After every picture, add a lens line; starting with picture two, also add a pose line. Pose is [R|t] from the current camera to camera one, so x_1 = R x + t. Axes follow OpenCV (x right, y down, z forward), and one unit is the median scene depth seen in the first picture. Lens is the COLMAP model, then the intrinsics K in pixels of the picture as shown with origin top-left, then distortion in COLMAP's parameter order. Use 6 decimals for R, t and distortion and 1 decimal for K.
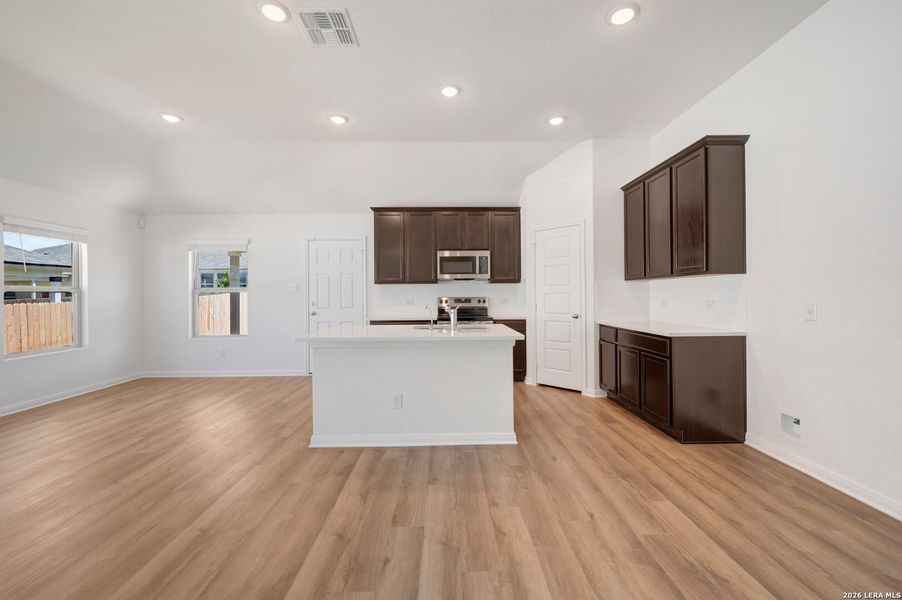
lens RADIAL K [[359.5, 0, 452.5], [0, 359.5, 294.8], [0, 0, 1]] dist [-0.001387, 0.000043]
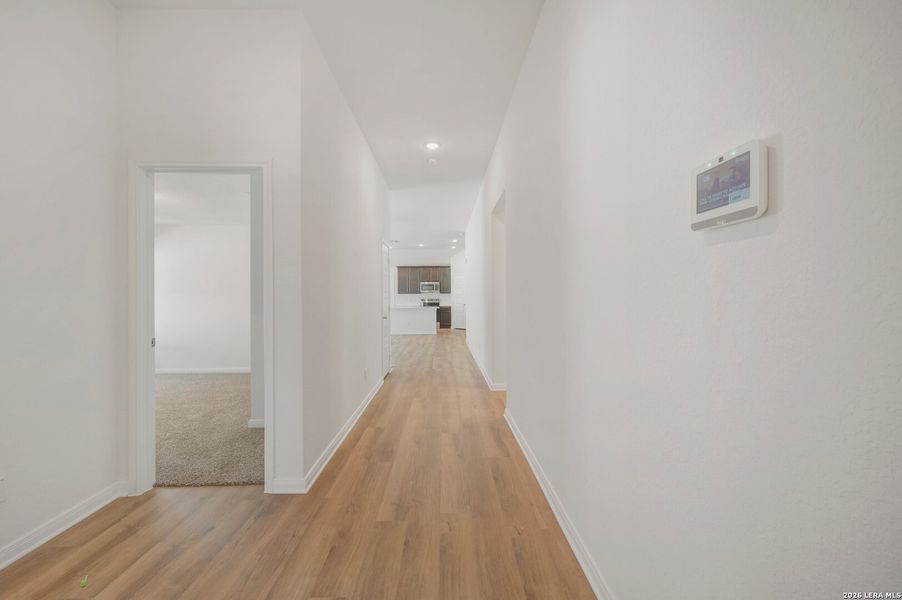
lens RADIAL K [[359.5, 0, 447.5], [0, 359.5, 295.9], [0, 0, 1]] dist [-0.001387, 0.000043]
pose [[0.999957, 0.004989, -0.007811, 0.191452], [-0.004972, 0.999985, 0.002288, -0.022437], [0.007822, -0.002249, 0.999967, -1.785279]]
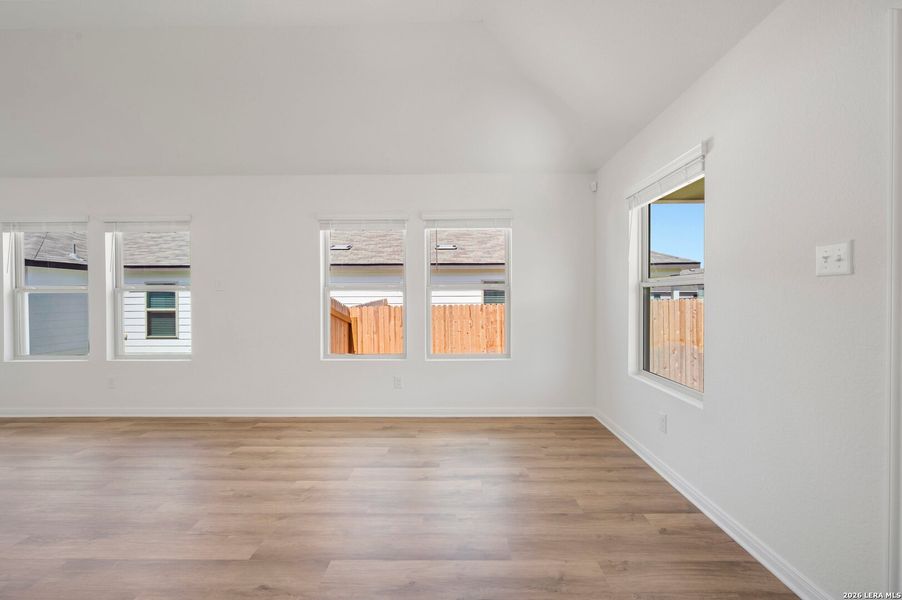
lens RADIAL K [[359.5, 0, 458.8], [0, 359.5, 296.6], [0, 0, 1]] dist [-0.001387, 0.000043]
pose [[-0.034311, 0.006471, -0.999390, -0.202400], [0.002751, 0.999976, 0.006380, 0.003539], [0.999407, -0.002531, -0.034328, 0.810191]]
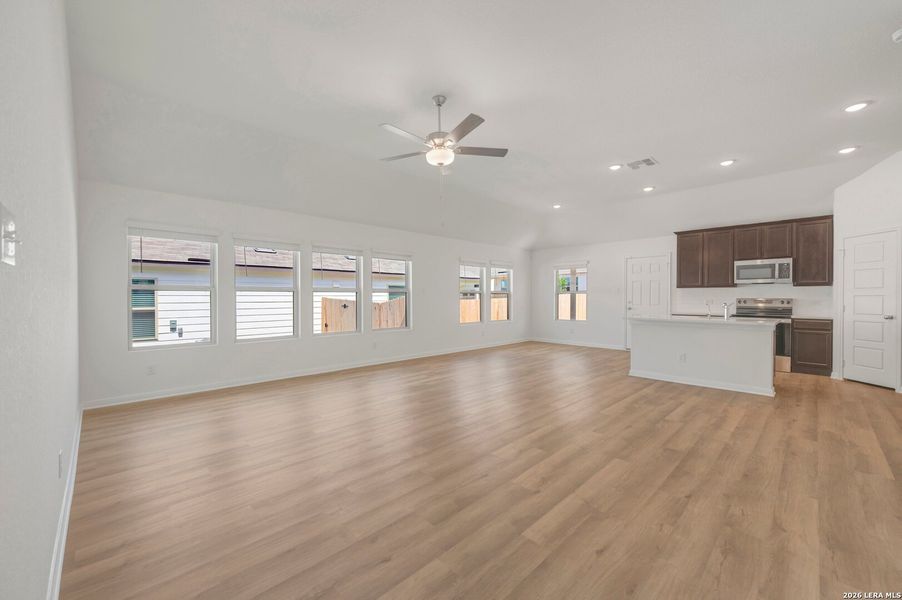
lens RADIAL K [[359.5, 0, 453.5], [0, 359.5, 300.1], [0, 0, 1]] dist [-0.001387, 0.000043]
pose [[0.686388, 0.015602, -0.727068, 0.196978], [-0.006658, 0.999863, 0.015171, 0.000889], [0.727205, -0.005573, 0.686398, -0.561092]]
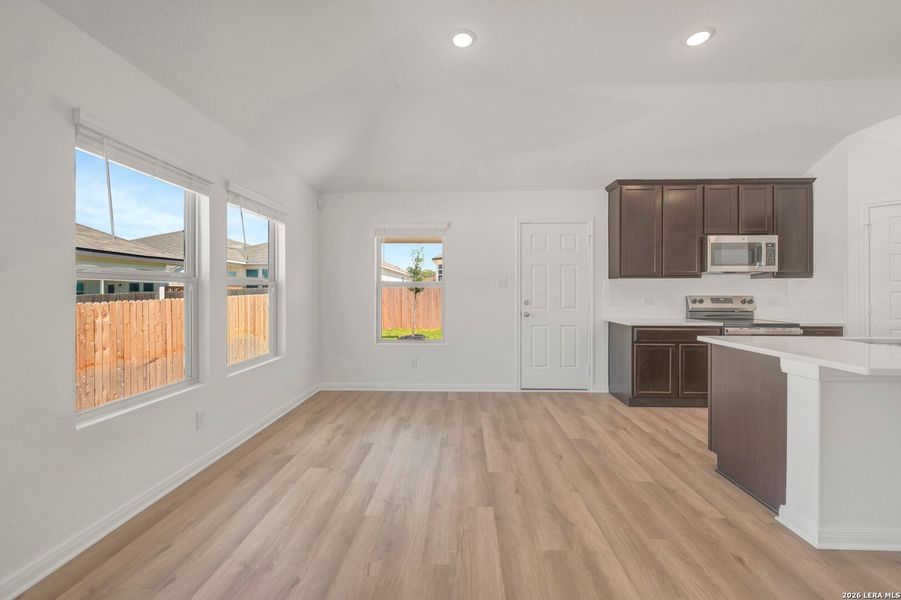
lens RADIAL K [[359.1, 0, 451.8], [0, 359.1, 290.8], [0, 0, 1]] dist [-0.001387, 0.000043]
pose [[0.998327, 0.008275, -0.057234, -0.541767], [-0.008641, 0.999944, -0.006153, 0.005084], [0.057180, 0.006637, 0.998342, 0.208960]]
